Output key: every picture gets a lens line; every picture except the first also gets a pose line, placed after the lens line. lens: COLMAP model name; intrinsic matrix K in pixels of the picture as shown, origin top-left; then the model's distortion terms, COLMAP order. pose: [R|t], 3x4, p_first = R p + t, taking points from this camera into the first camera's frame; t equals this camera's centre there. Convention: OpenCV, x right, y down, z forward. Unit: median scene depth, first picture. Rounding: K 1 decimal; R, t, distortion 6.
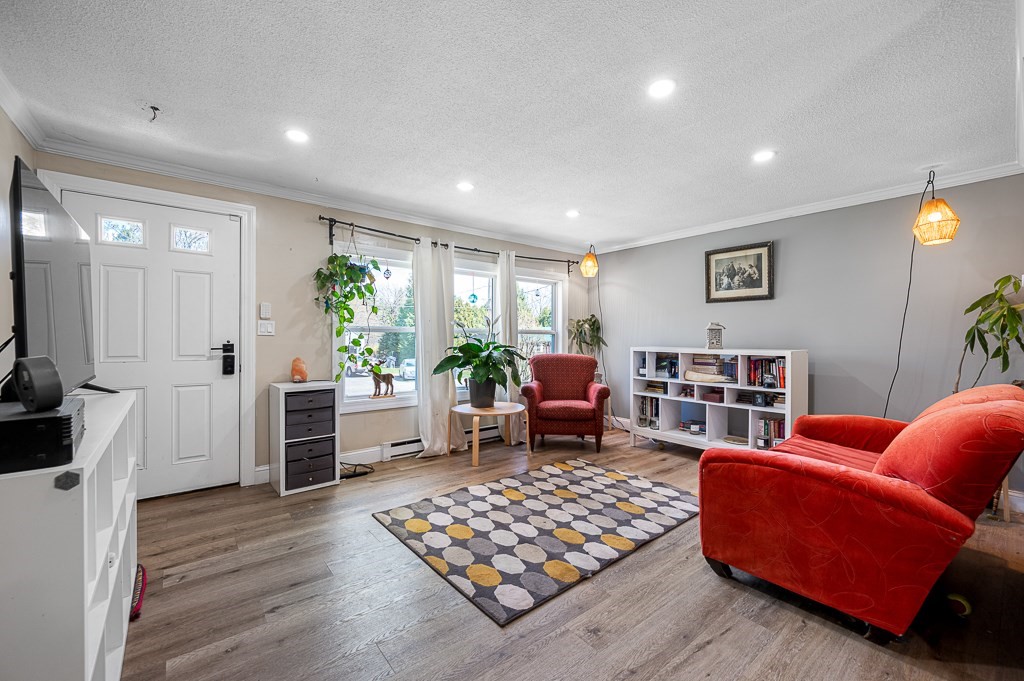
lens RADIAL K [[425.9, 0, 512.0], [0, 425.9, 340.5], [0, 0, 1]] dist [0.001899, 0.000244]
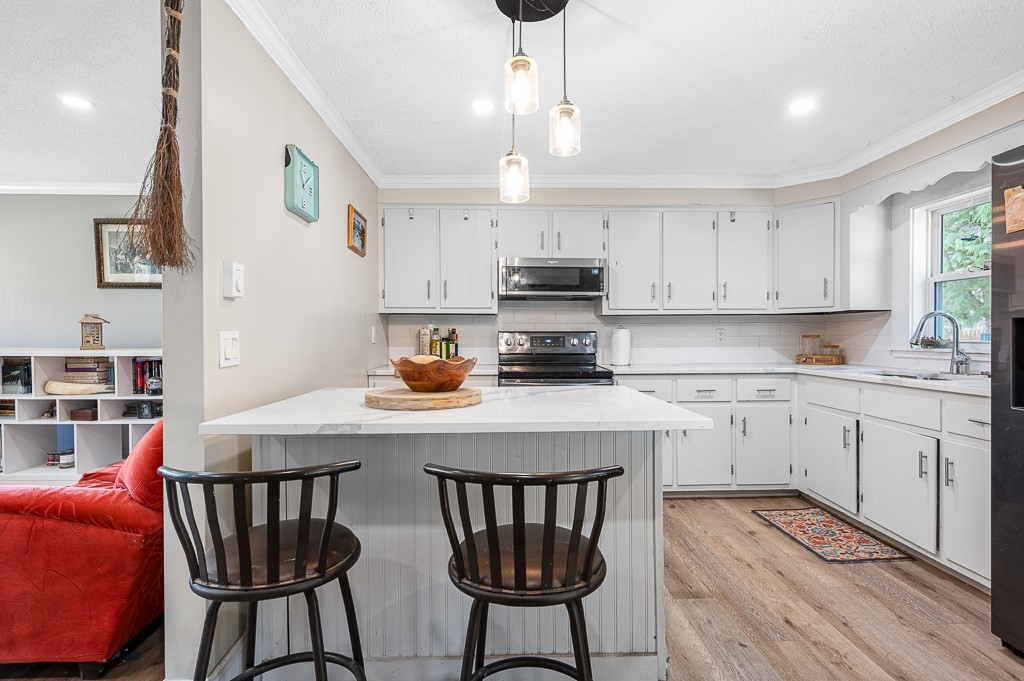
lens RADIAL K [[502.6, 0, 512.0], [0, 502.6, 340.5], [0, 0, 1]] dist [-0.000384, -0.000103]
pose [[0.599094, -0.009873, 0.800618, 0.211257], [0.005653, 0.999951, 0.008101, 0.001197], [-0.800659, -0.000328, 0.599121, -0.123756]]
